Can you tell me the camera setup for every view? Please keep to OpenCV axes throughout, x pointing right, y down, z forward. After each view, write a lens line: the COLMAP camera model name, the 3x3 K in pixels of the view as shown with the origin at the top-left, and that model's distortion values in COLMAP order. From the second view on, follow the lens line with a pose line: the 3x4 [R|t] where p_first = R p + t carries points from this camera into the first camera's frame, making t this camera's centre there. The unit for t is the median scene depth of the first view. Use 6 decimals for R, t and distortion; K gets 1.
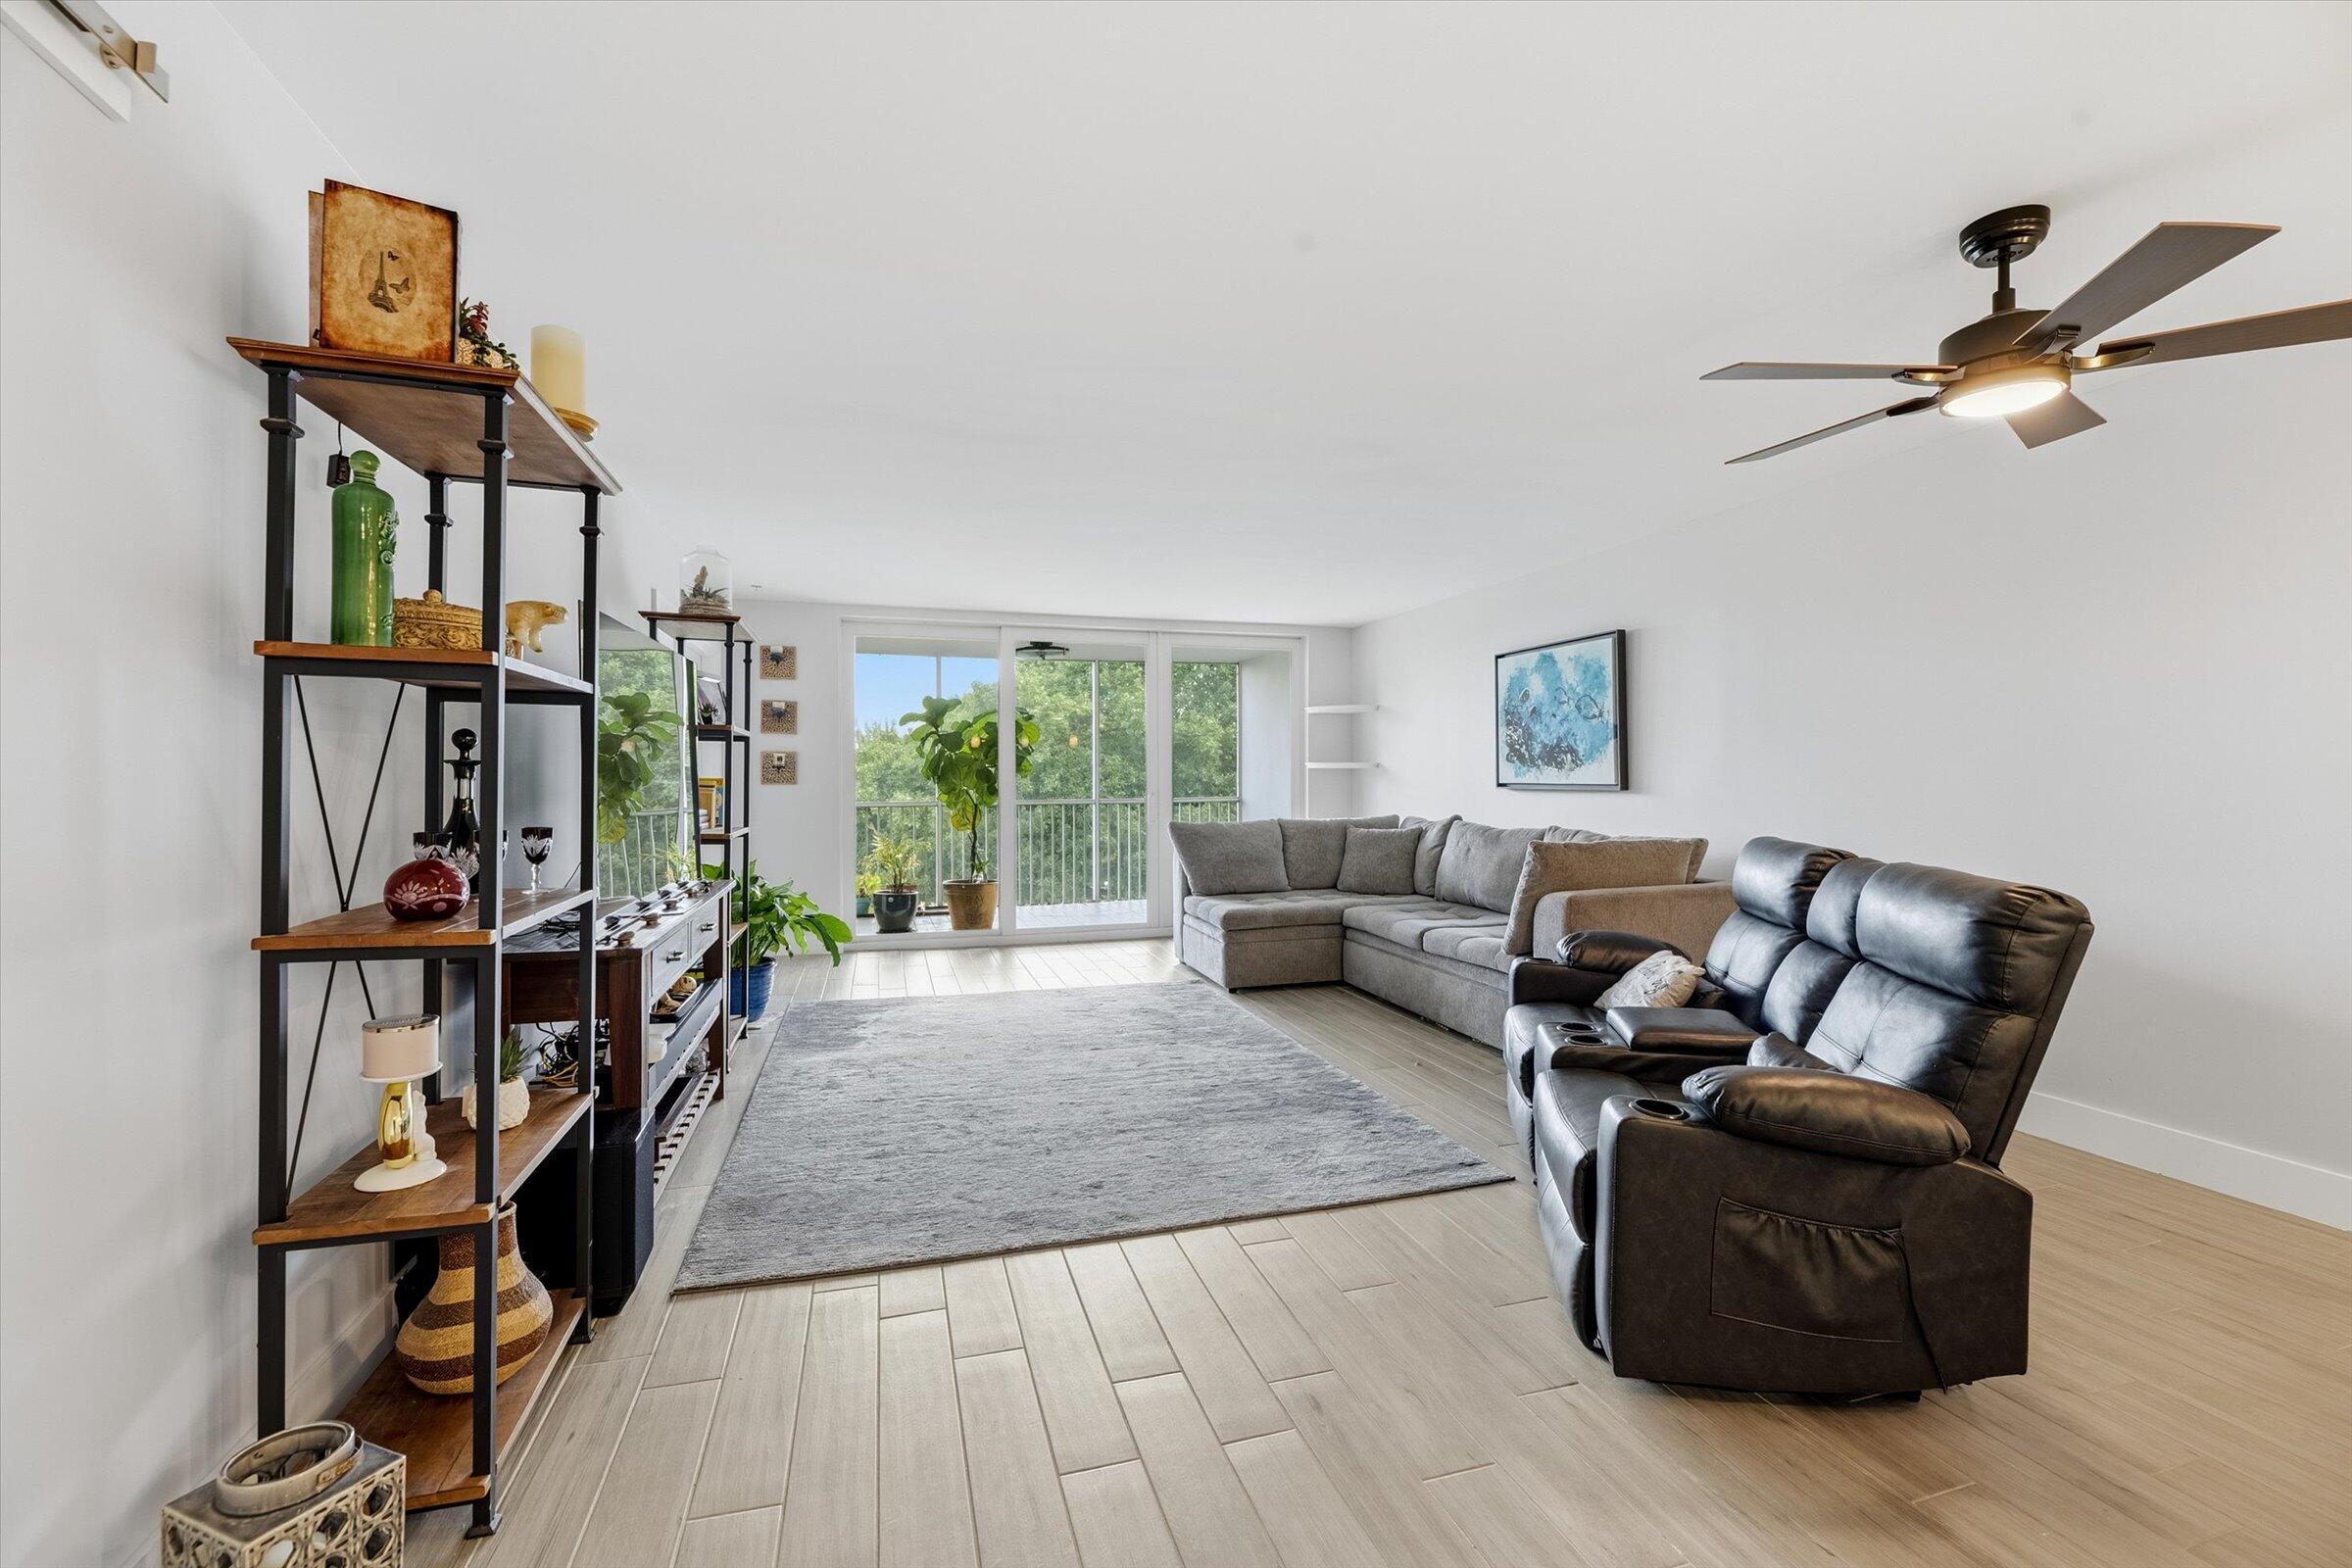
lens RADIAL K [[998.7, 0, 1178.7], [0, 998.7, 777.2], [0, 0, 1]] dist [-0.001738, -0.000311]
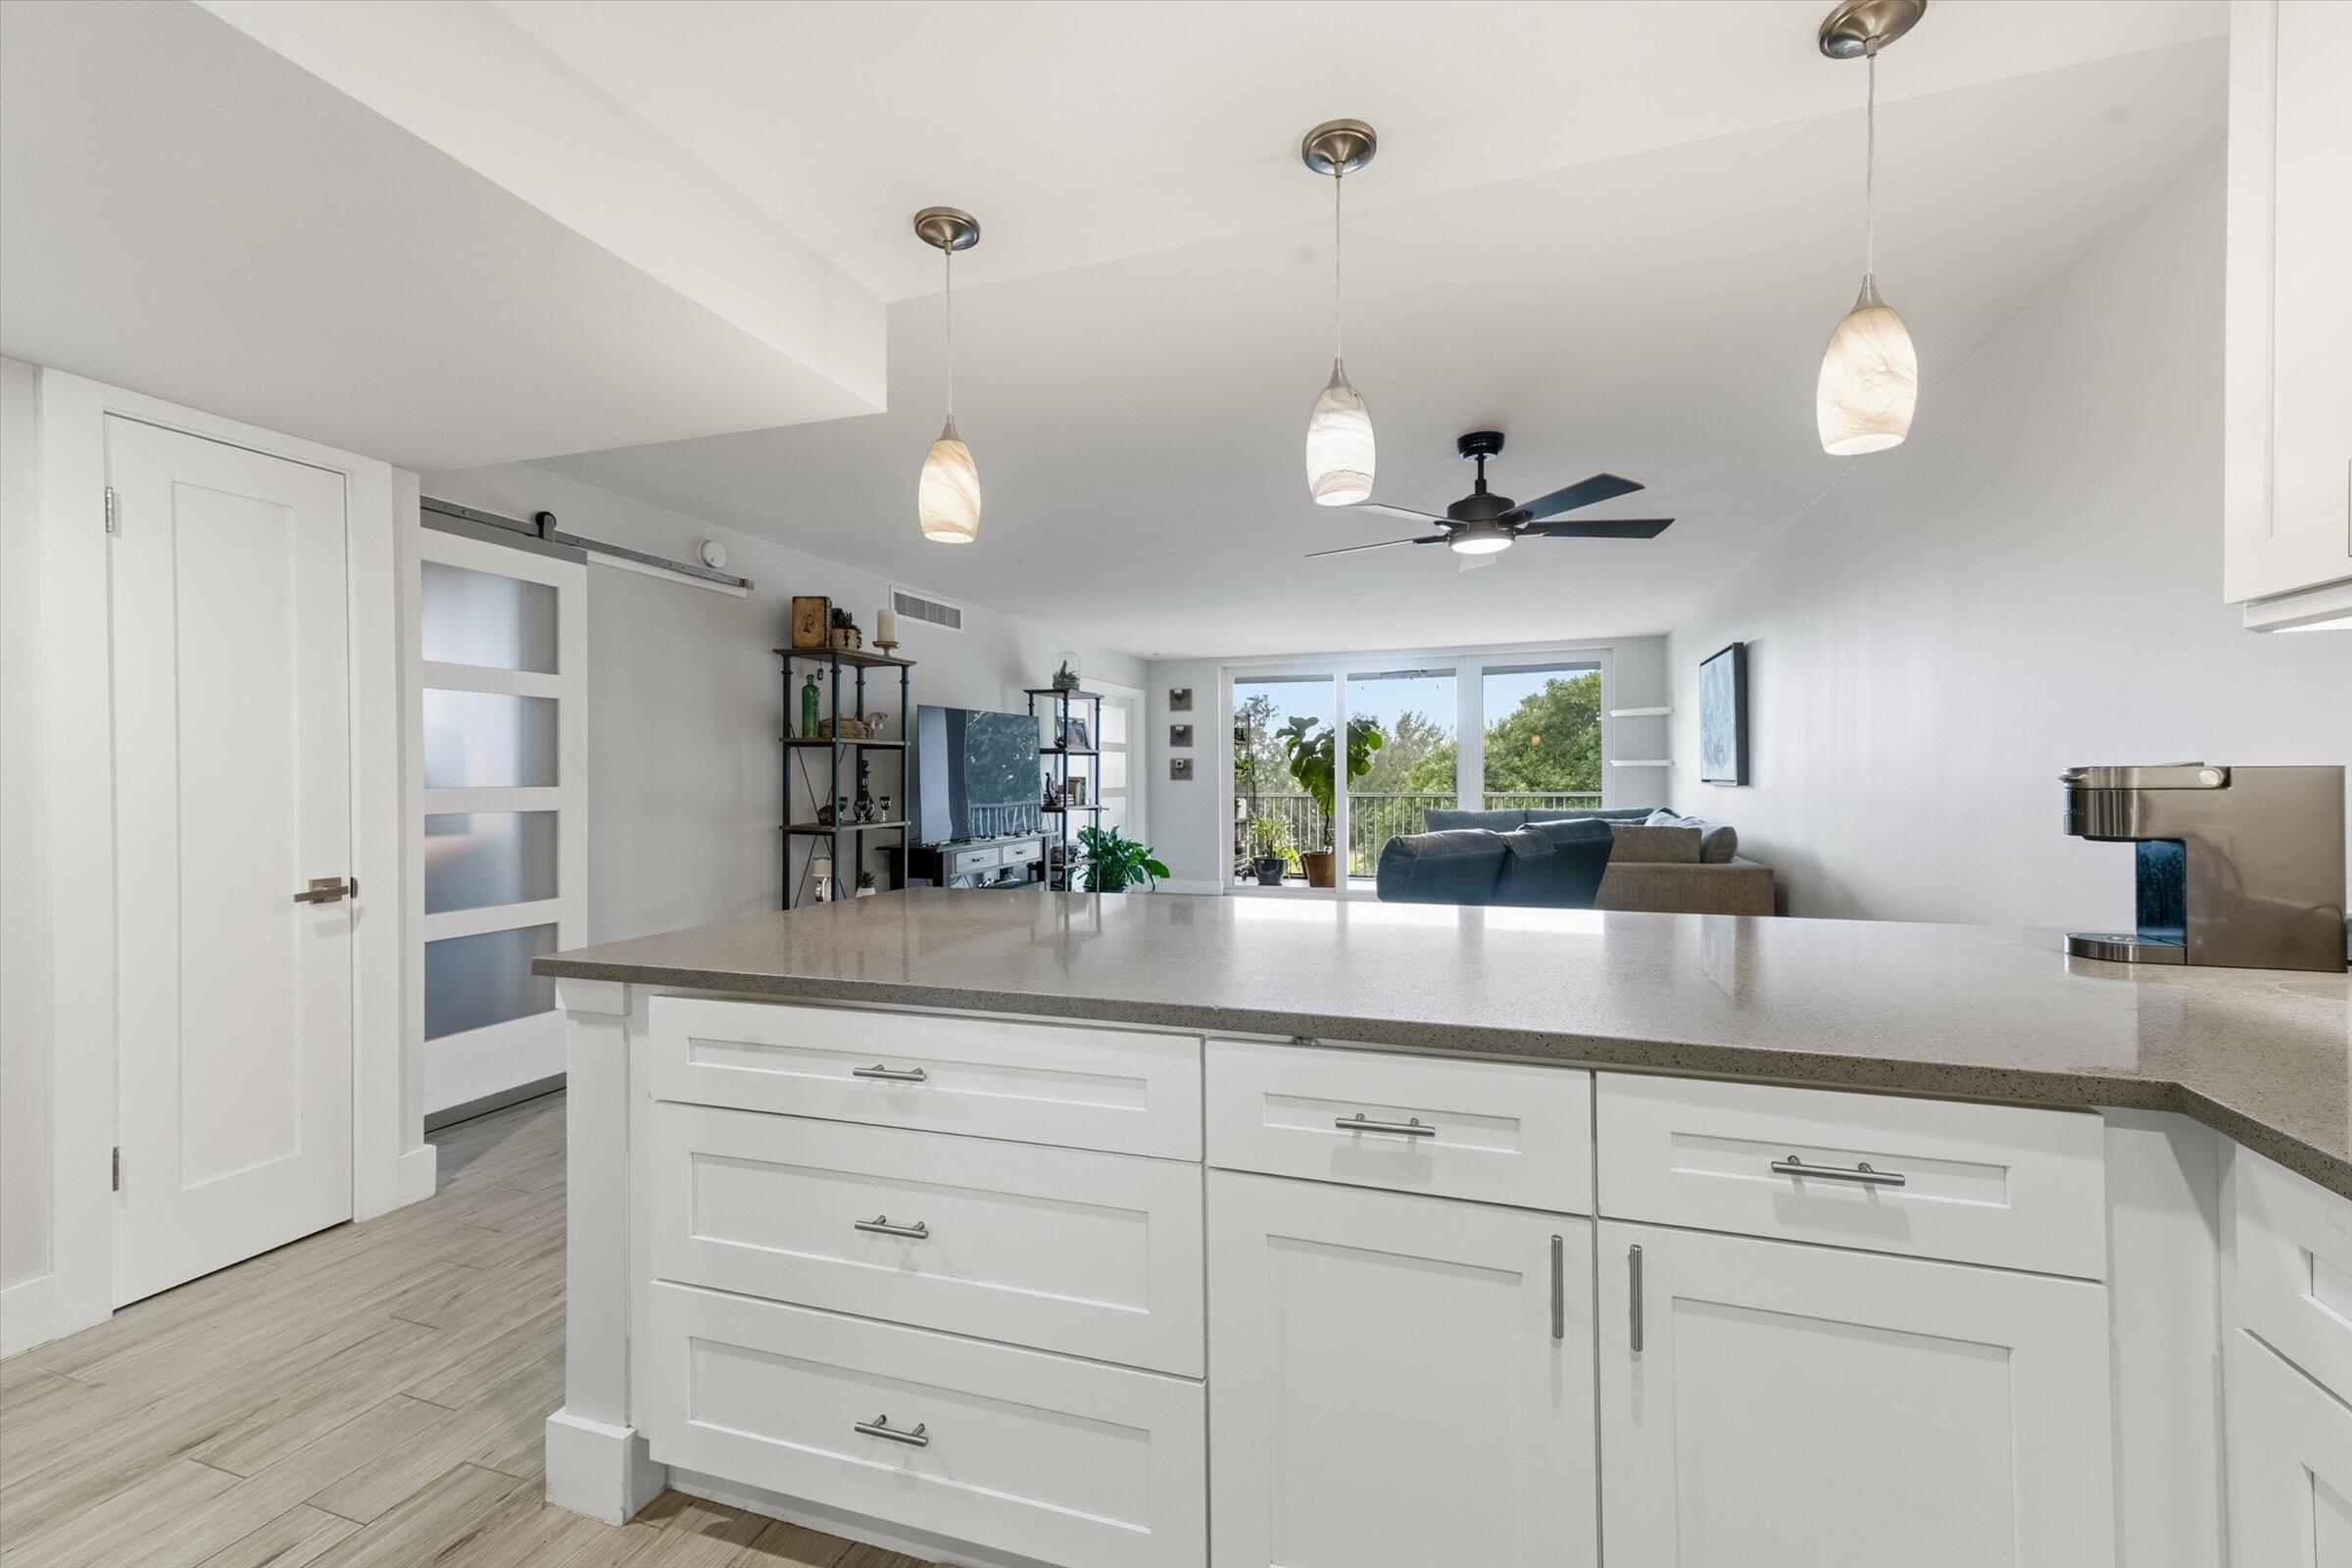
lens RADIAL K [[934.9, 0, 1180.8], [0, 934.9, 783.0], [0, 0, 1]] dist [0.015086, -0.000159]
pose [[0.825041, 0.000798, -0.565073, 0.652134], [0.004869, 0.999952, 0.008520, -0.002121], [0.565052, -0.009781, 0.824997, -0.279034]]
